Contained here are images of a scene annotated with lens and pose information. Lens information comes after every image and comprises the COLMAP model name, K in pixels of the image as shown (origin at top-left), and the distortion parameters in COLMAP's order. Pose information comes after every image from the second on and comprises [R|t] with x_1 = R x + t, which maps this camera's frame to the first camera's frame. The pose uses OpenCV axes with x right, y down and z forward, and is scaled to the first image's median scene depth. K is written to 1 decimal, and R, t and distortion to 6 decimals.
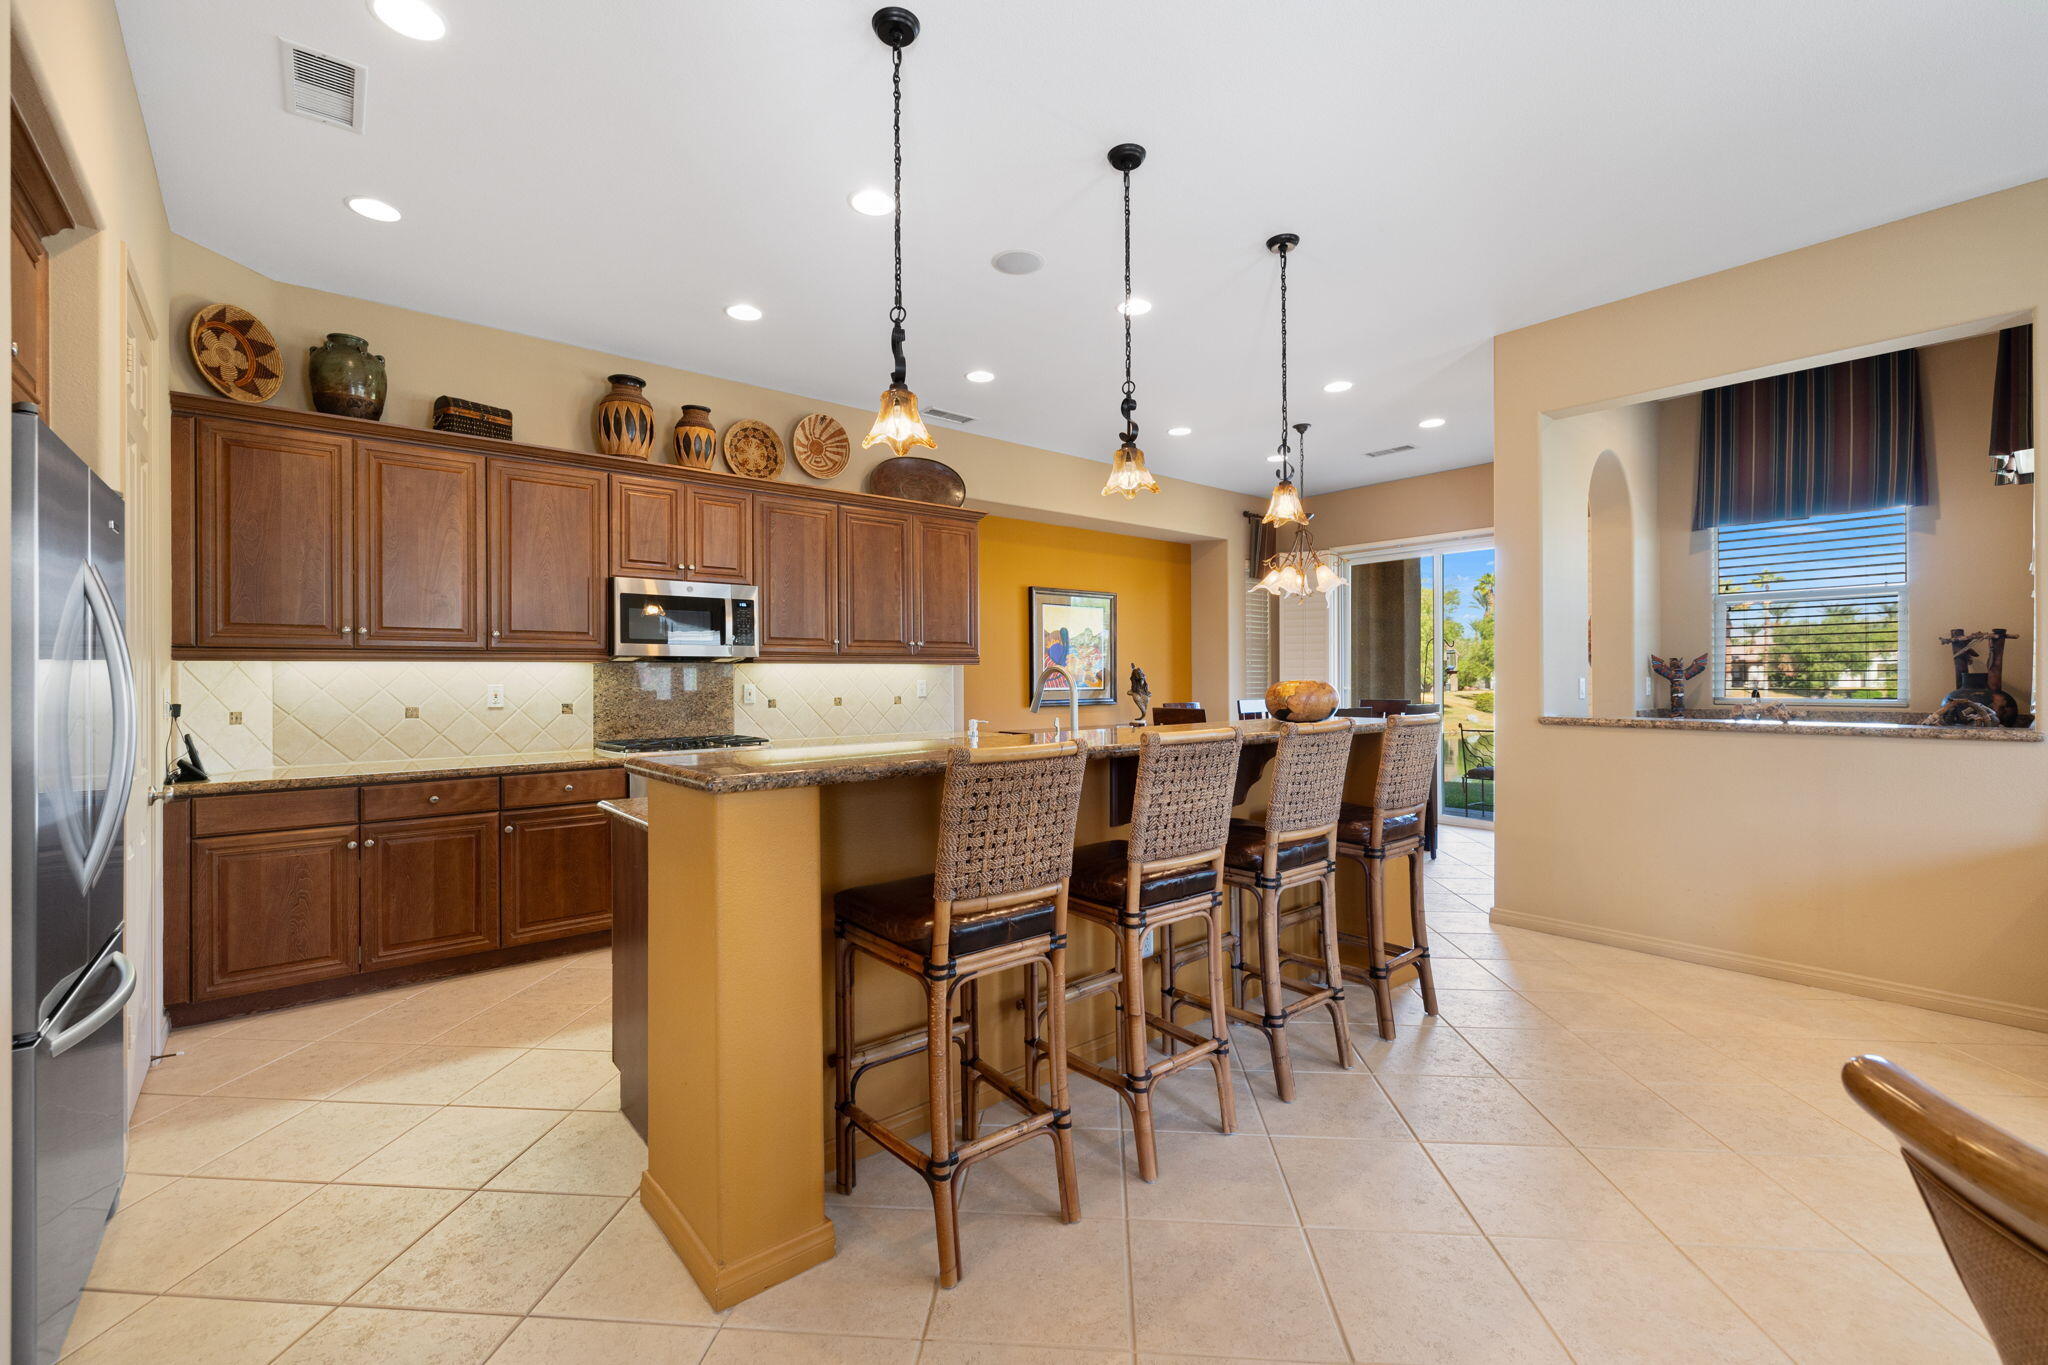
lens RADIAL K [[869.4, 0, 993.5], [0, 869.4, 676.7], [0, 0, 1]] dist [0.003976, -0.000382]
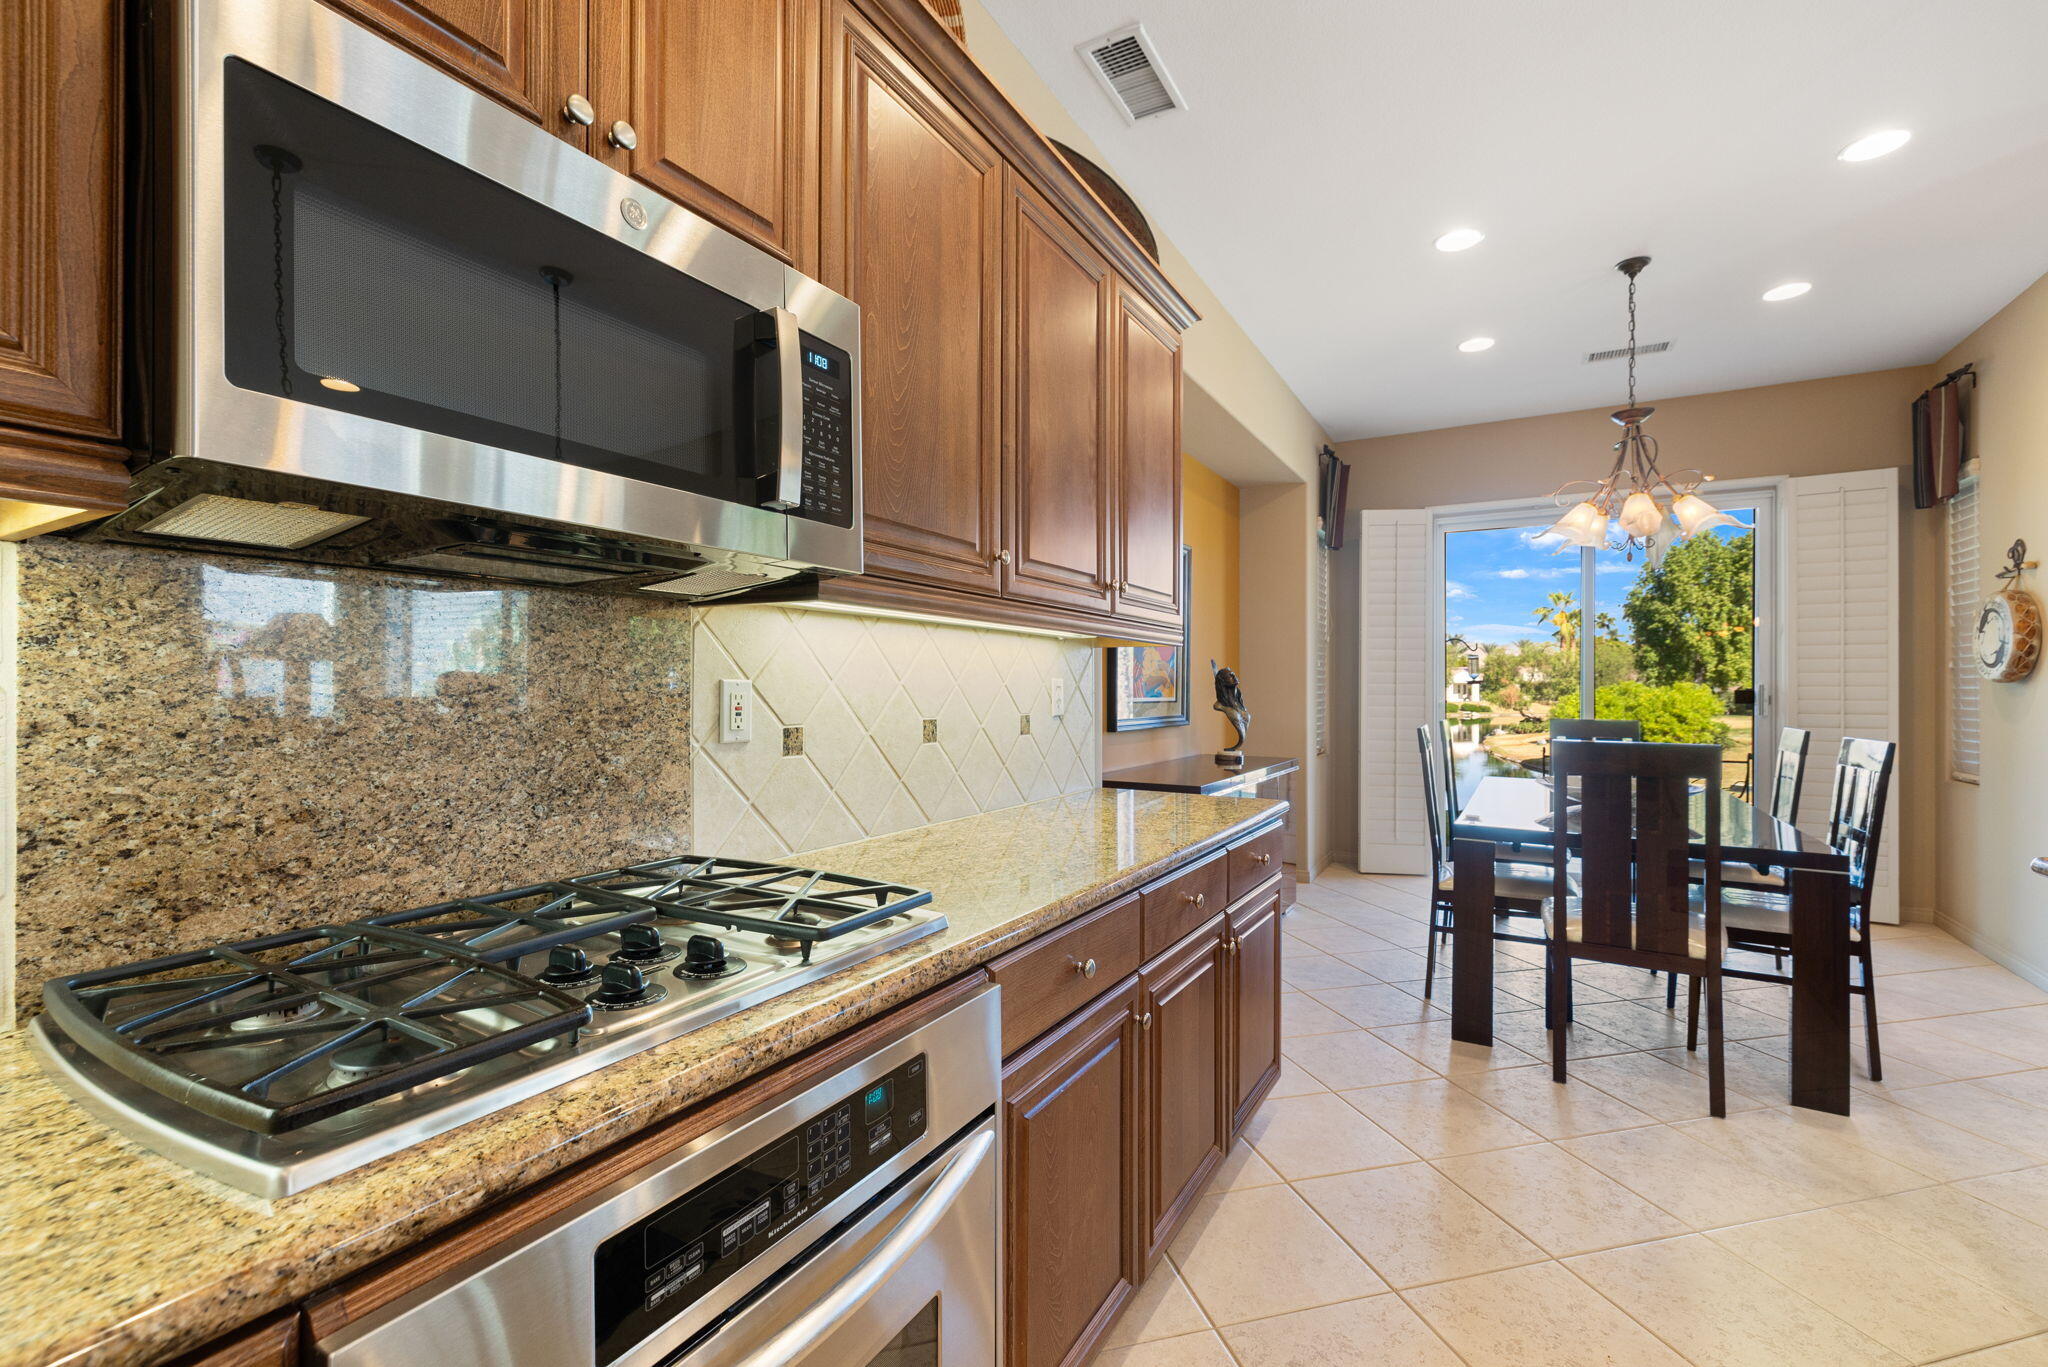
lens RADIAL K [[869.4, 0, 1005.2], [0, 869.4, 693.7], [0, 0, 1]] dist [0.003976, -0.000382]
pose [[0.934004, 0.008603, 0.357159, -0.321258], [-0.011381, 0.999919, 0.005677, 0.011407], [-0.357081, -0.009367, 0.934026, 0.730289]]
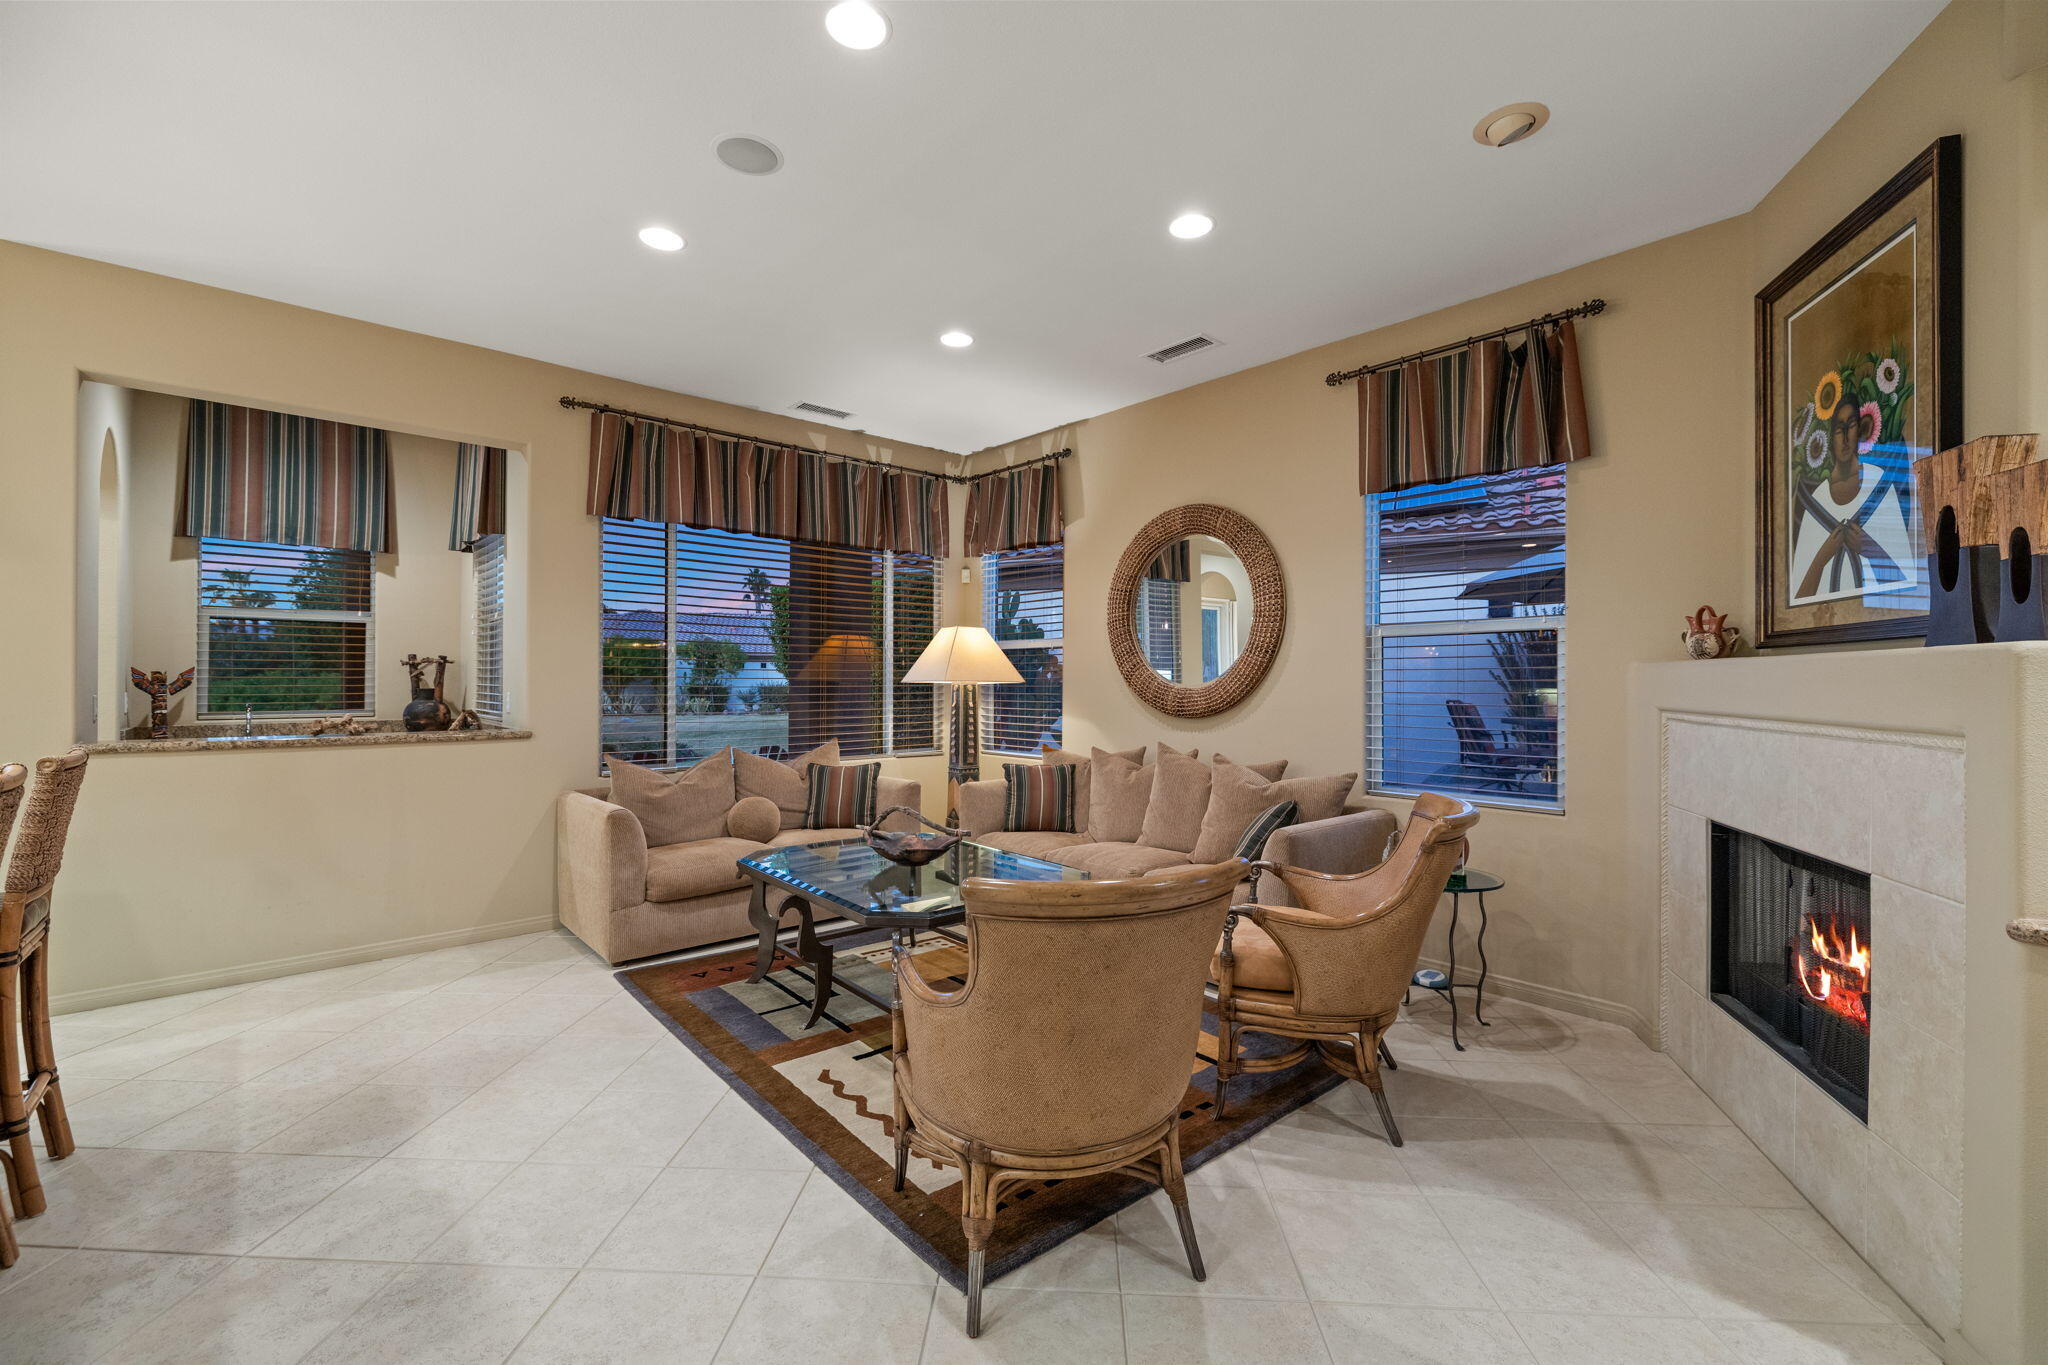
lens RADIAL K [[869.4, 0, 1031.3], [0, 869.4, 678.0], [0, 0, 1]] dist [0.003976, -0.000382]
pose [[-0.054709, 0.007303, 0.998476, -0.207784], [-0.007378, 0.999943, -0.007718, -0.015397], [-0.998475, -0.007789, -0.054652, 0.145049]]
